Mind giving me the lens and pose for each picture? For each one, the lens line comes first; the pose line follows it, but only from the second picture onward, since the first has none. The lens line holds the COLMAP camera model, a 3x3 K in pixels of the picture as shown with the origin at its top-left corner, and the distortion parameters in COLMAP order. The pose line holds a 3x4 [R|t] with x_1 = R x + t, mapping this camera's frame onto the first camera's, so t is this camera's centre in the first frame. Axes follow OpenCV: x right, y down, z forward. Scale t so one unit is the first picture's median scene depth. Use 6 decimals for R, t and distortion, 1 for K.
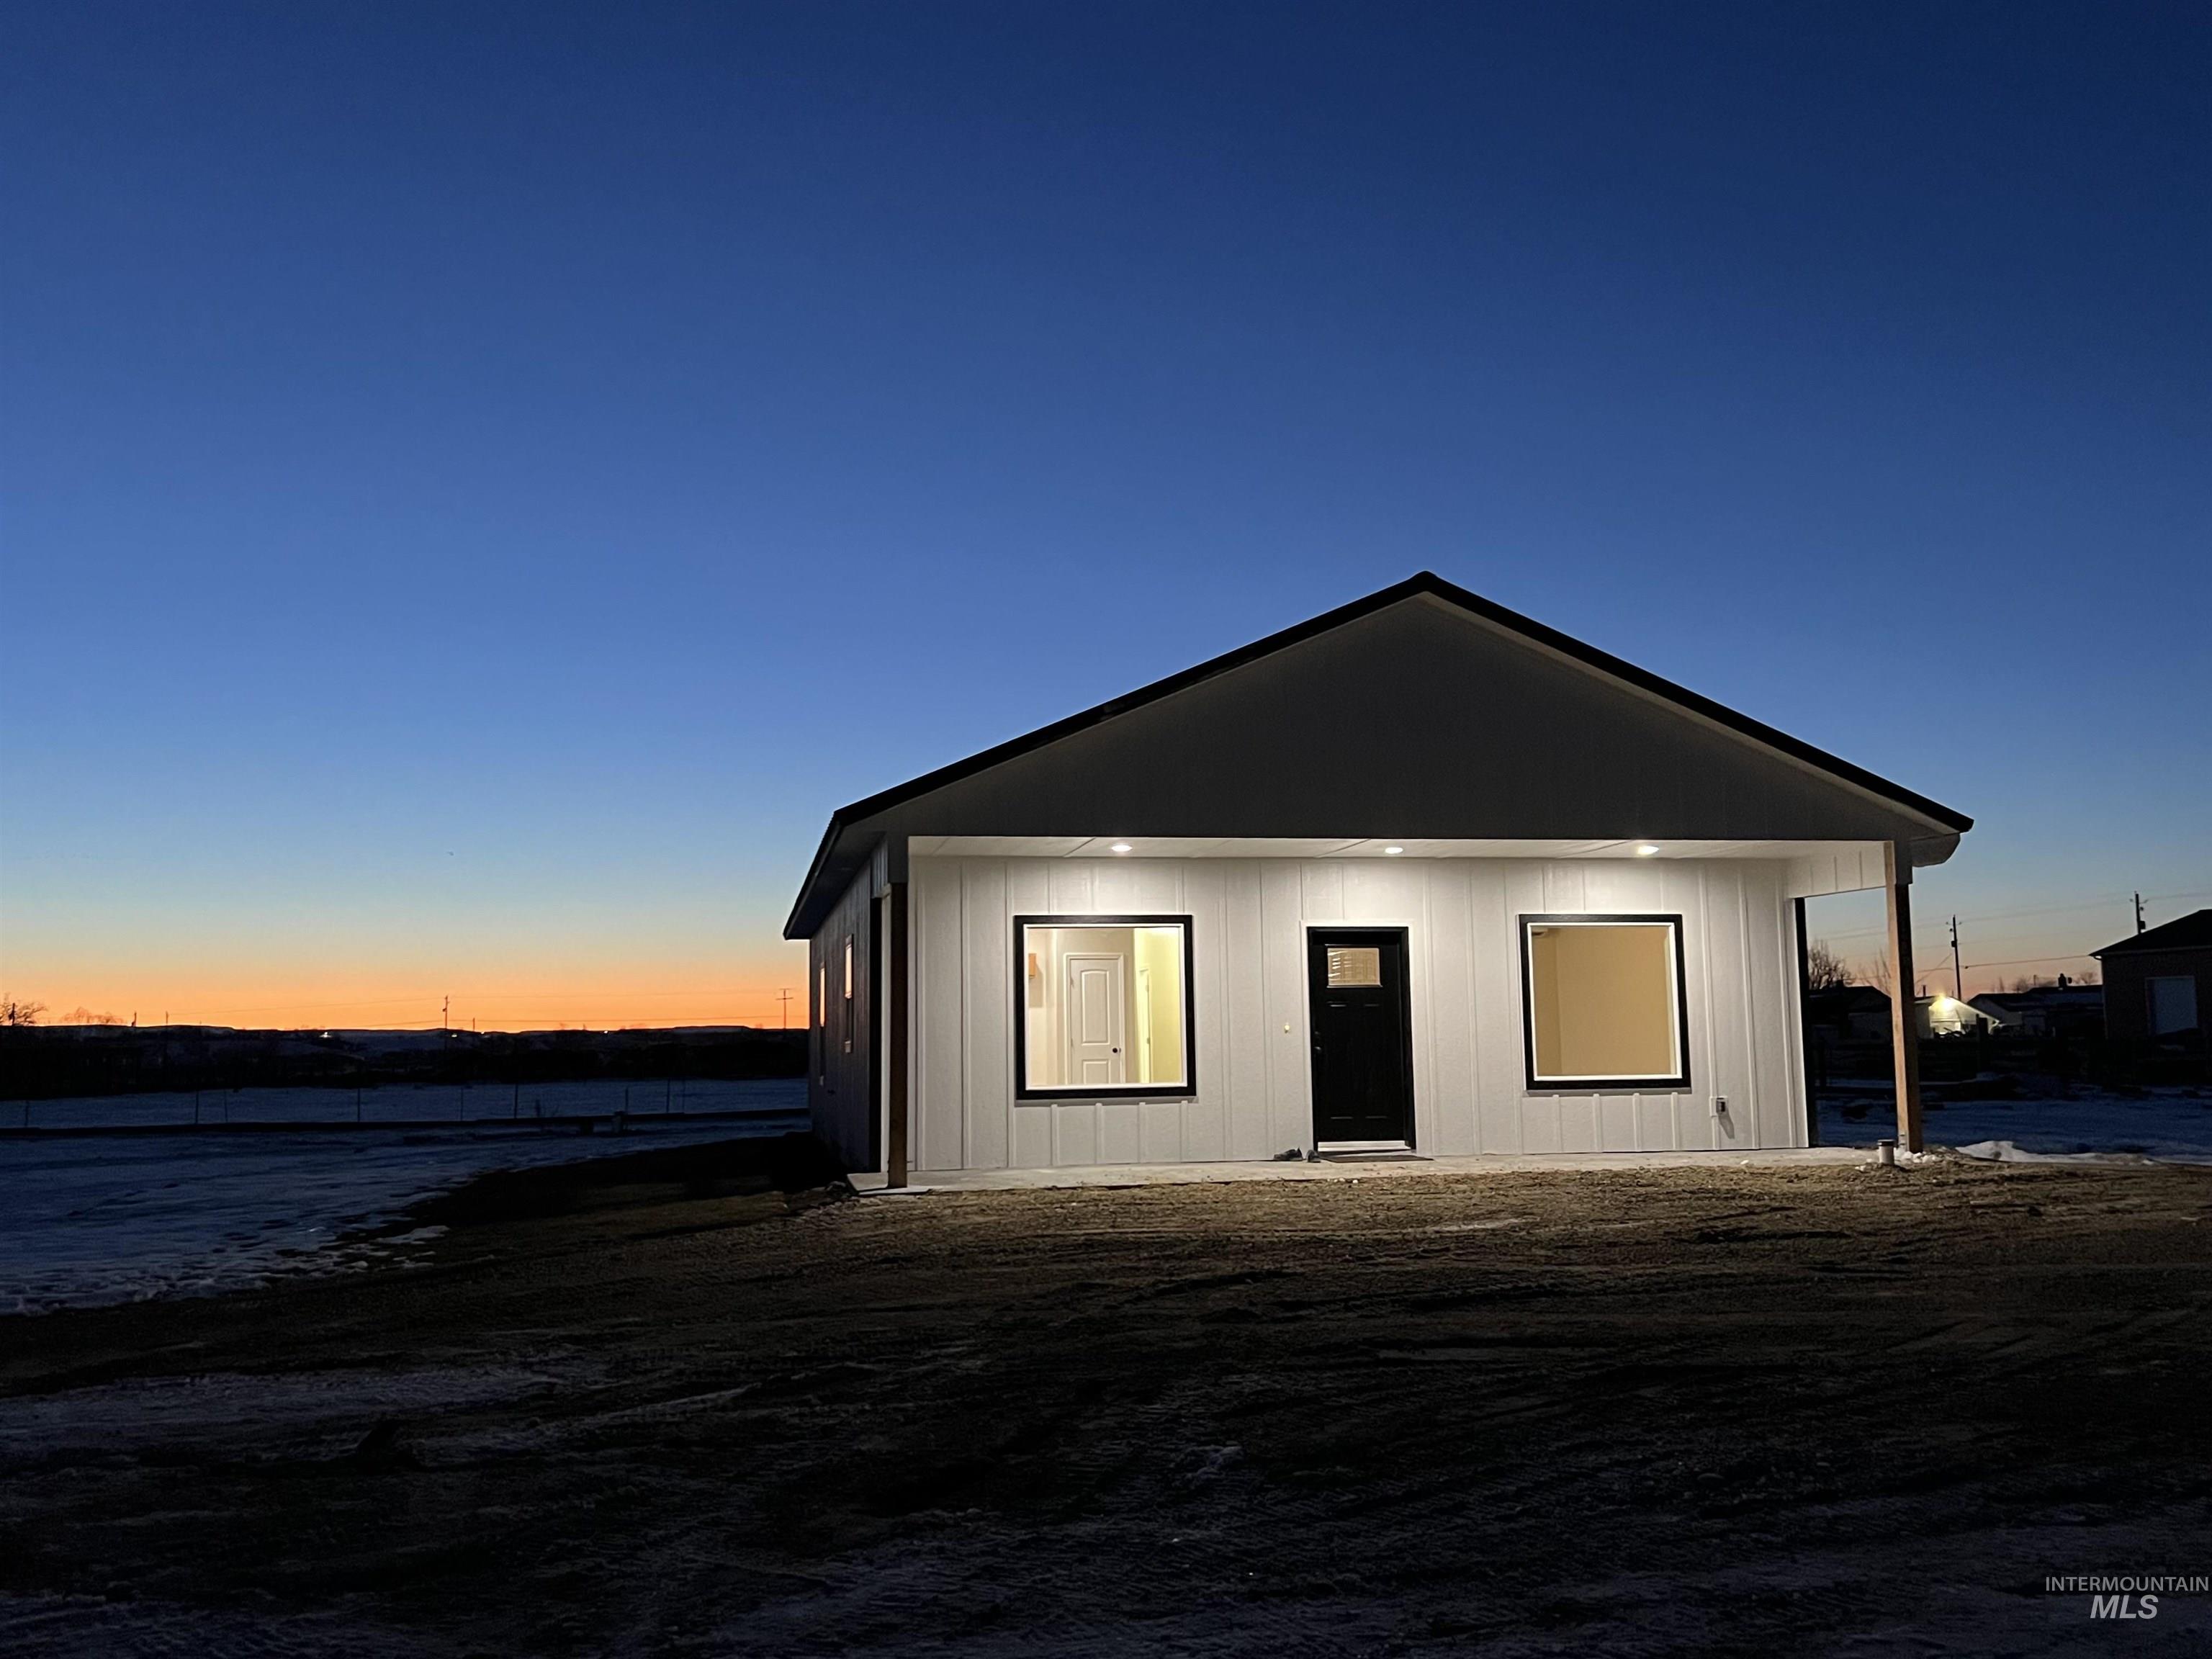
lens RADIAL K [[1886.1, 0, 1104.6], [0, 1886.1, 834.0], [0, 0, 1]] dist [0.040799, -0.004965]
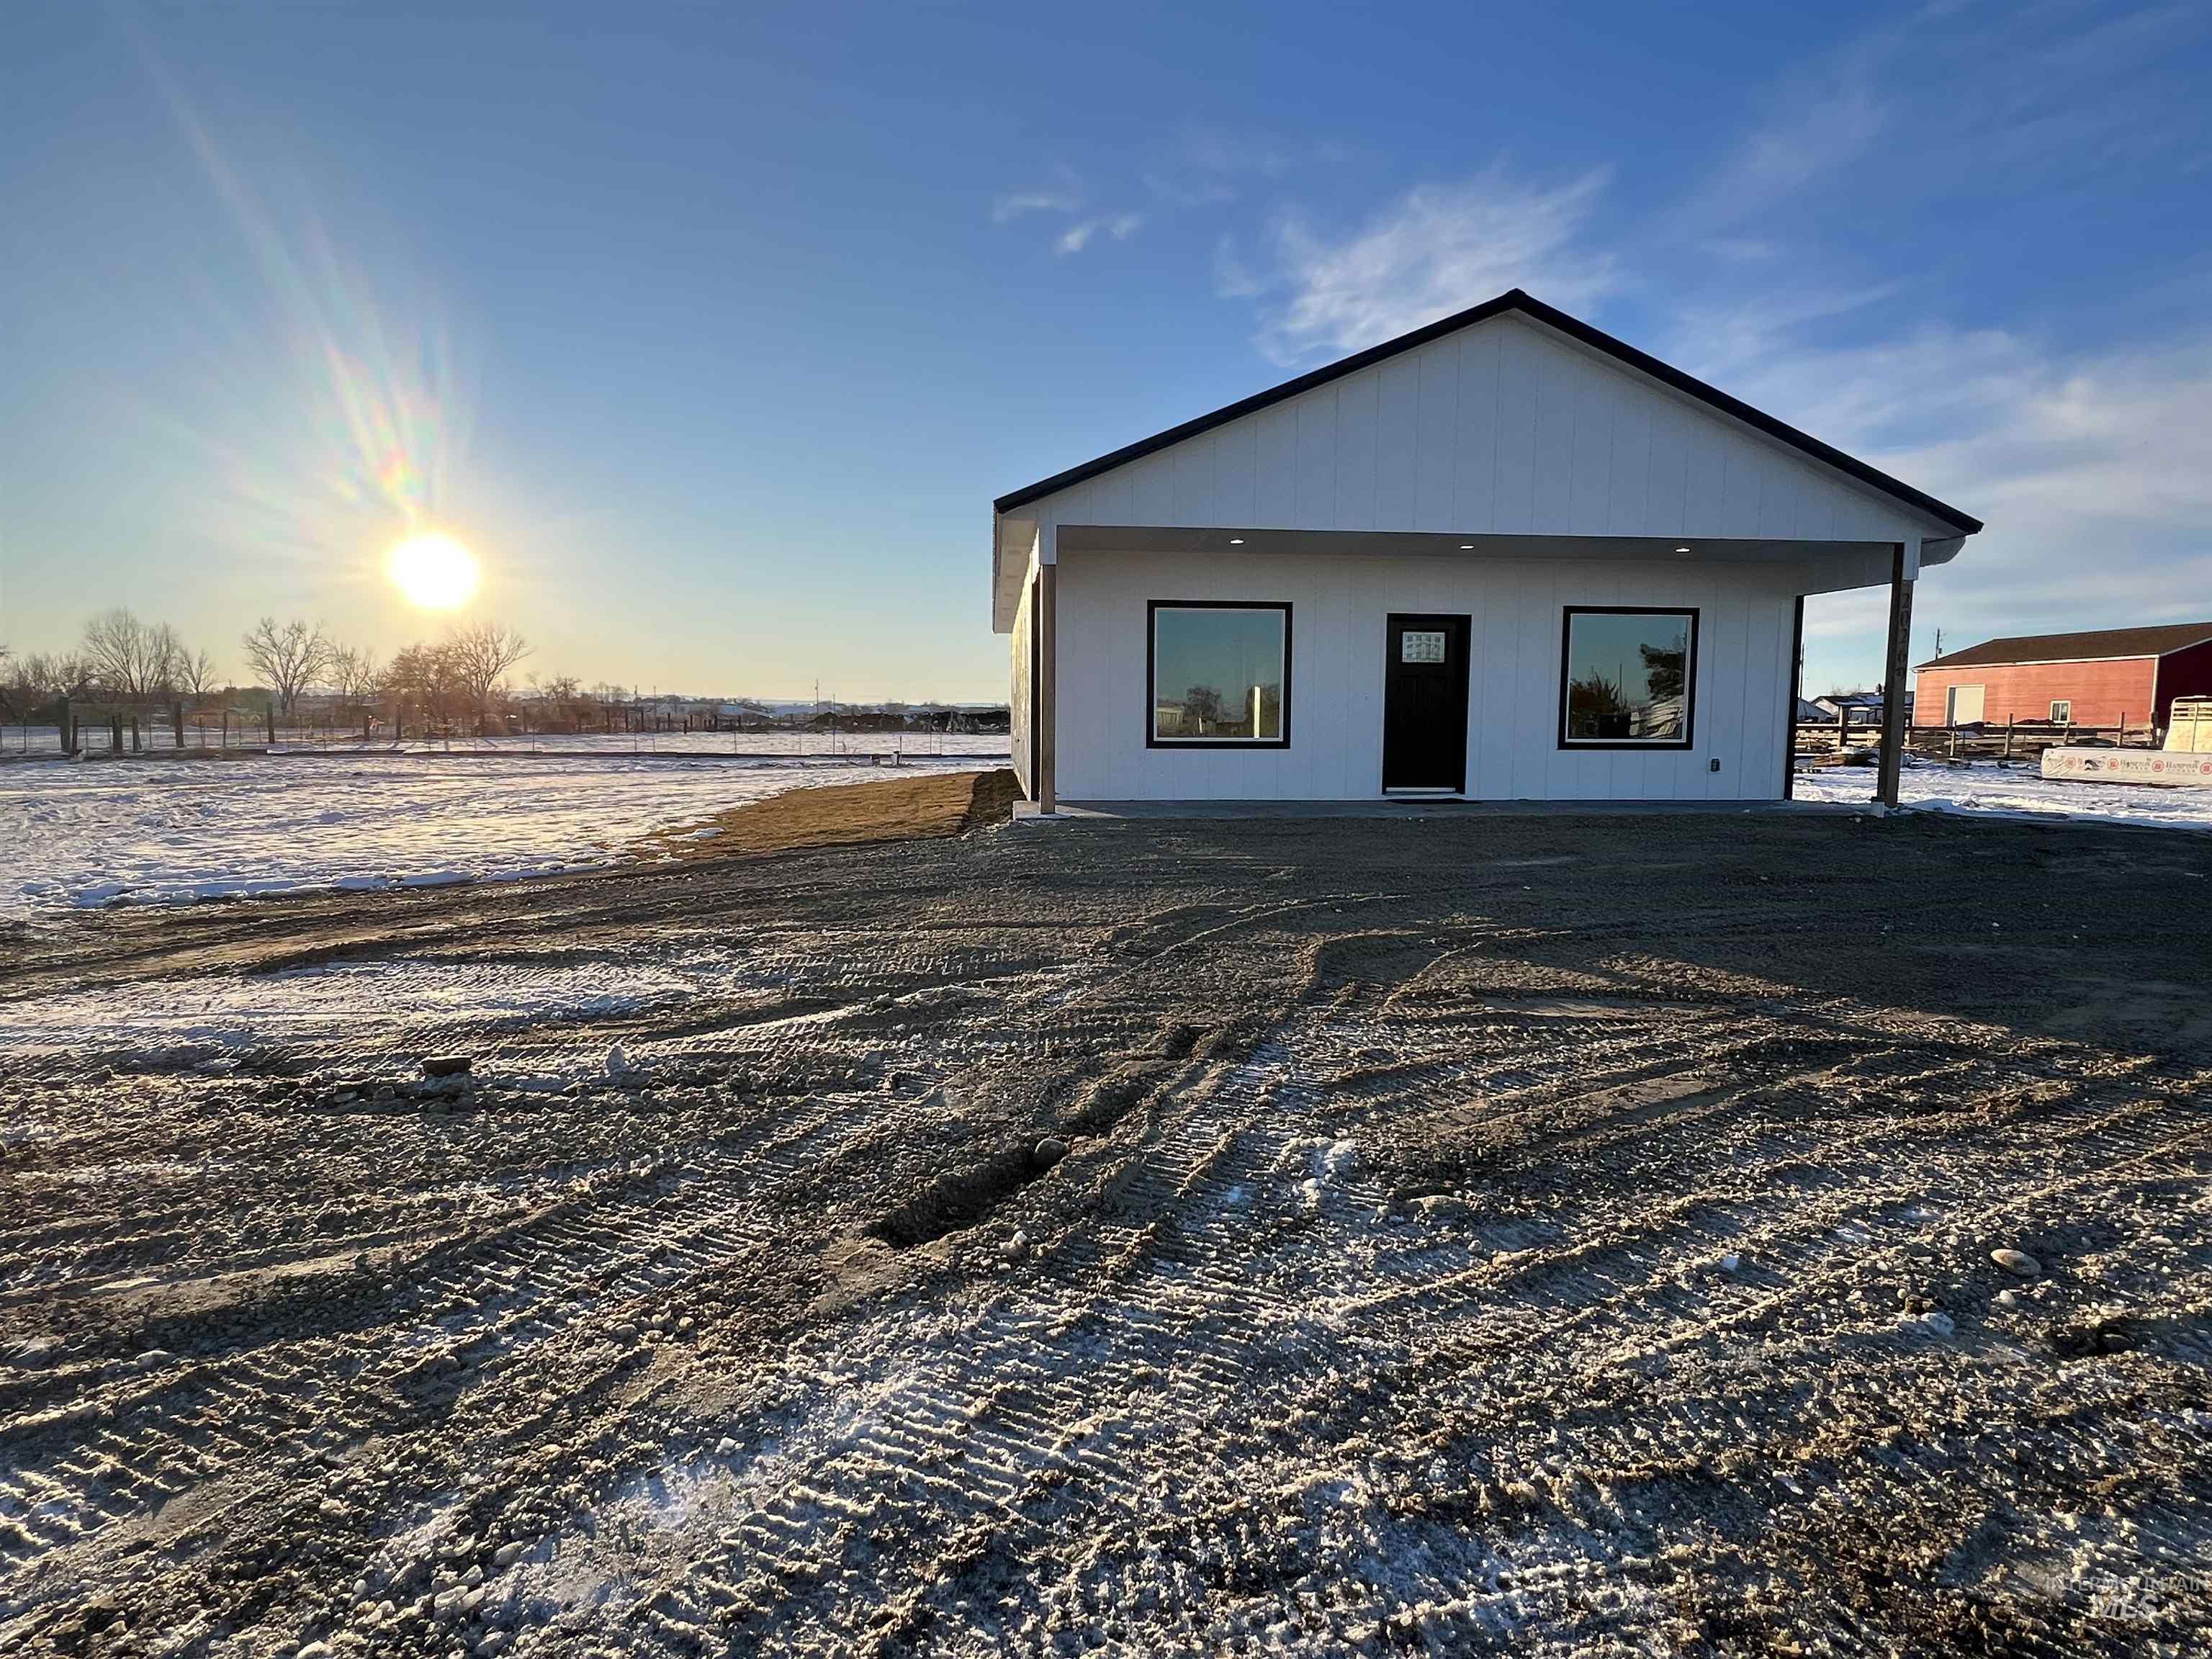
lens RADIAL K [[1174.4, 0, 1114.1], [0, 1174.4, 821.5], [0, 0, 1]] dist [-0.005538, 0.002146]
pose [[0.995516, 0.031297, -0.089270, 0.002880], [-0.013139, 0.980286, 0.197146, 0.033475], [0.093680, -0.195089, 0.976301, 0.208725]]
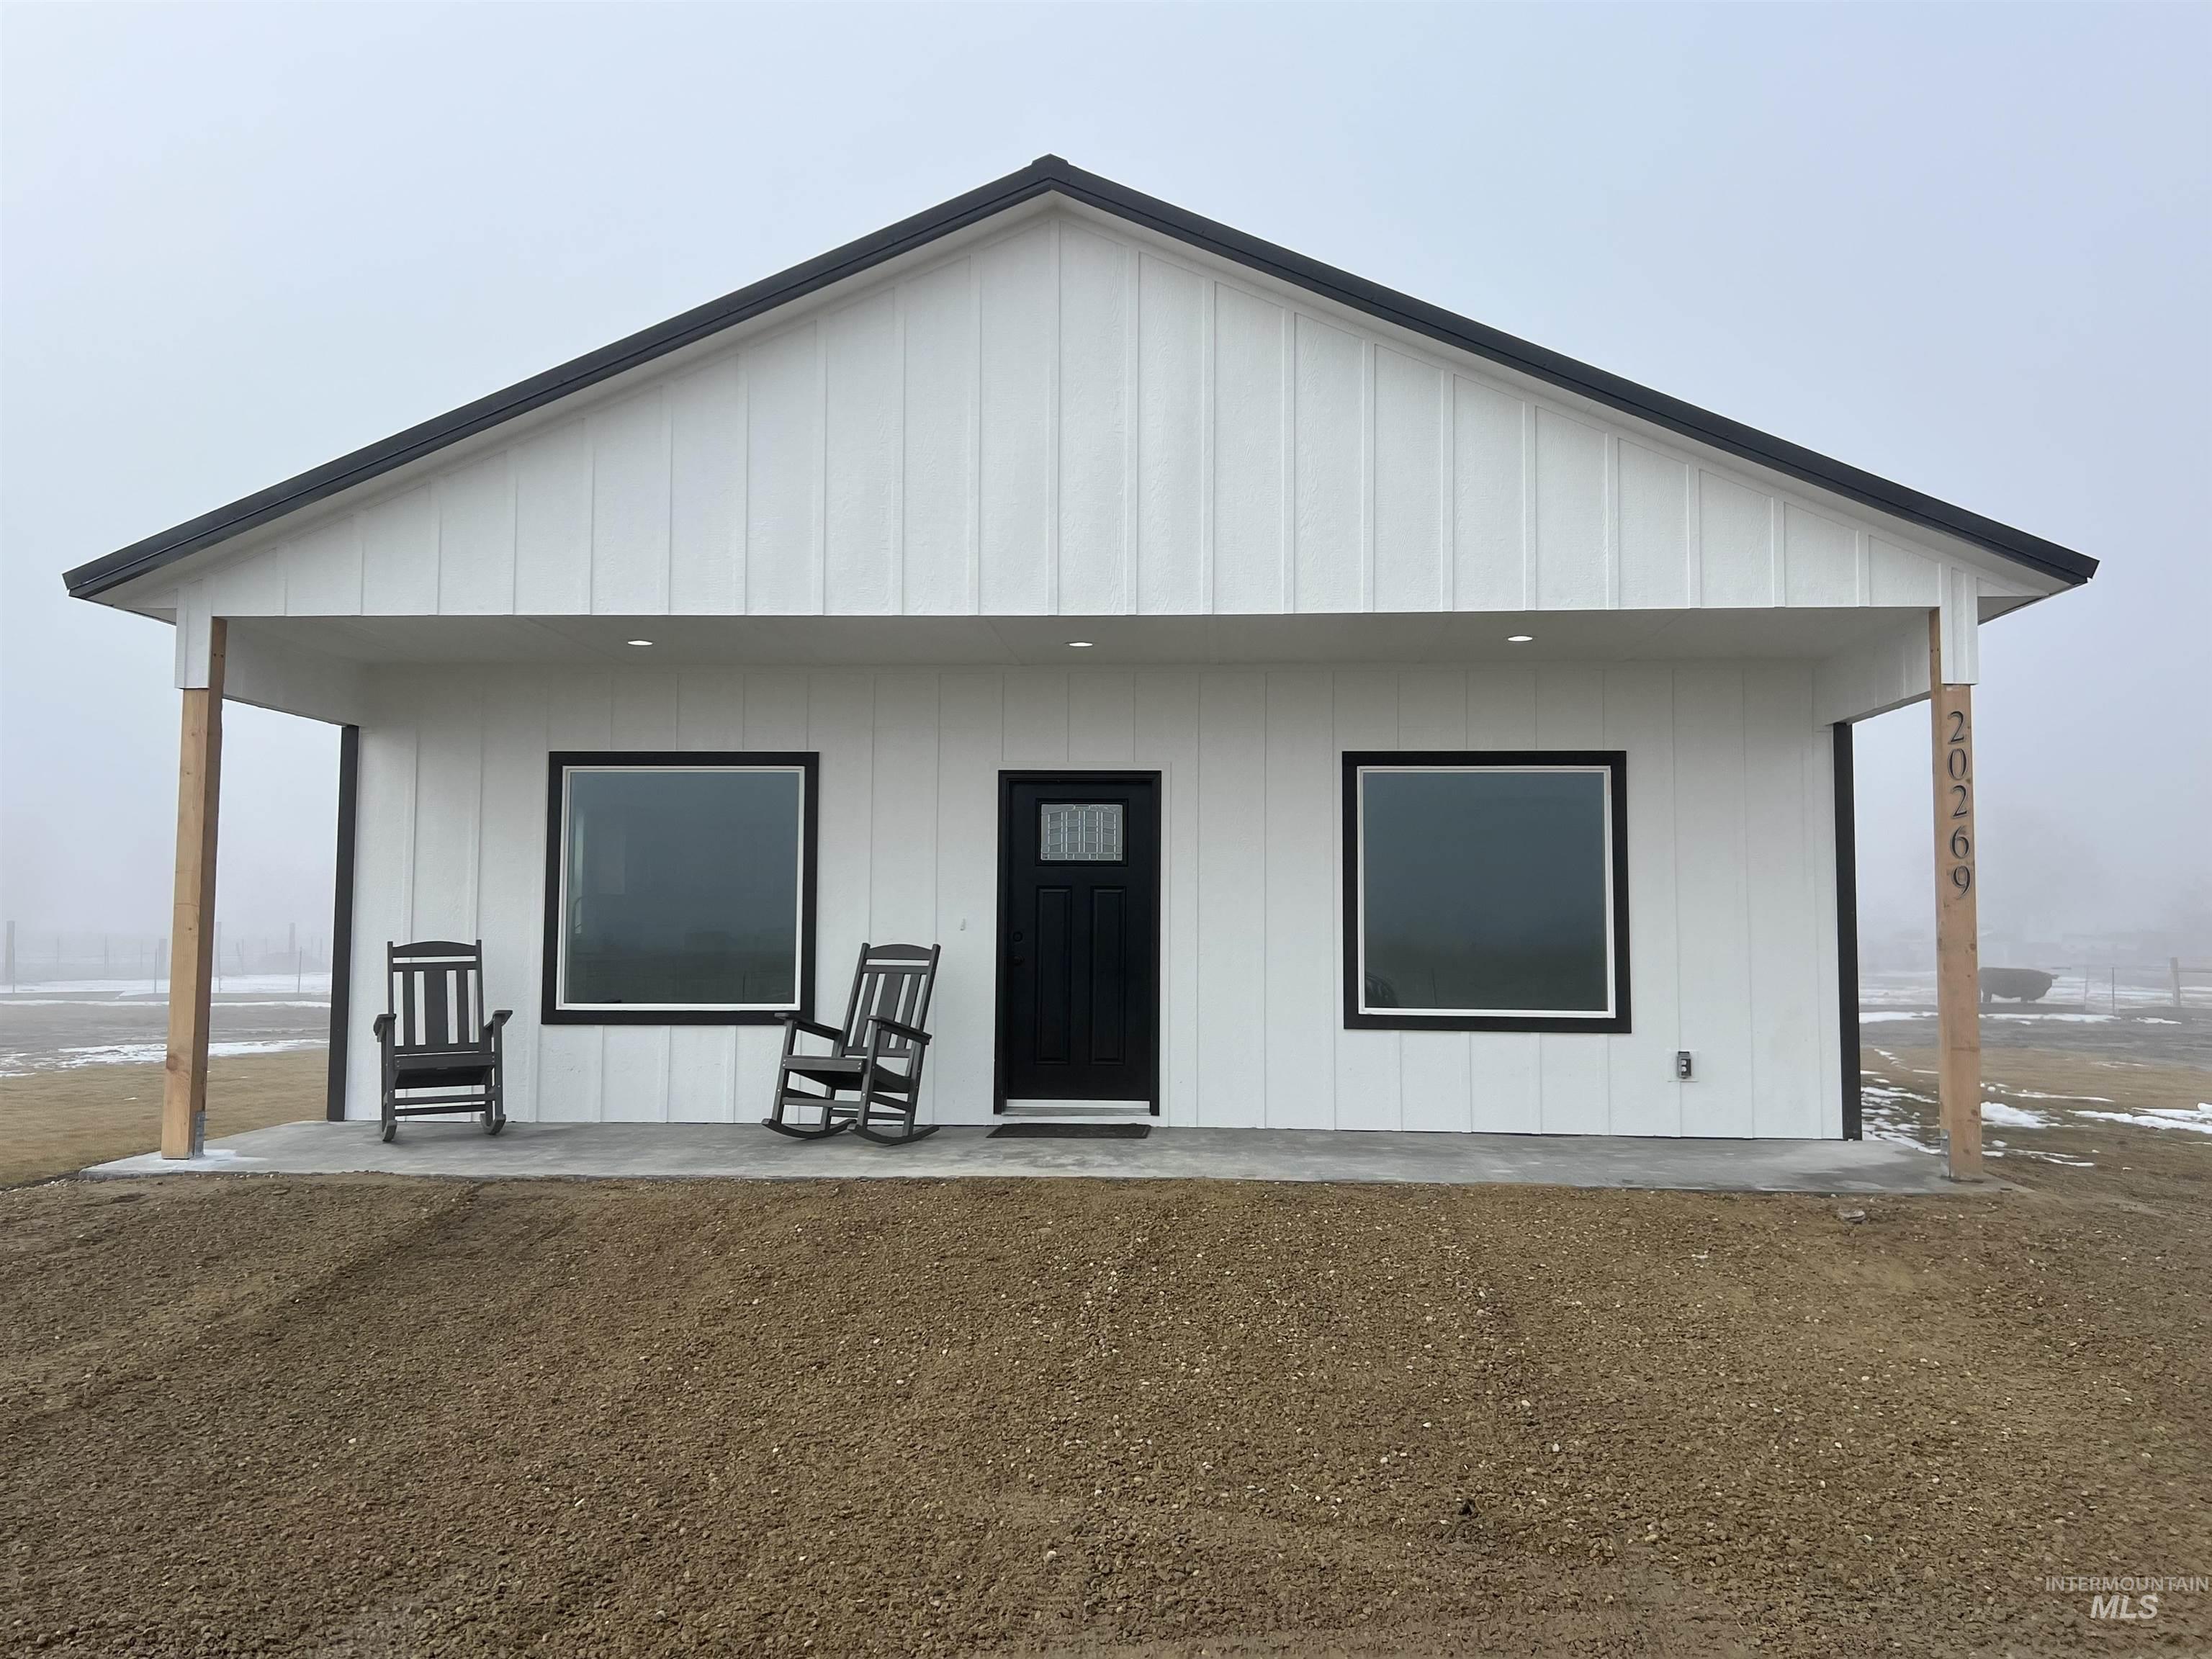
lens RADIAL K [[1798.1, 0, 1095.3], [0, 1798.1, 809.8], [0, 0, 1]] dist [0.075452, -0.068365]
pose [[0.969782, 0.006373, -0.243889, 0.288344], [0.003969, 0.999114, 0.041888, 0.036718], [0.243940, -0.041590, 0.968898, 0.399663]]
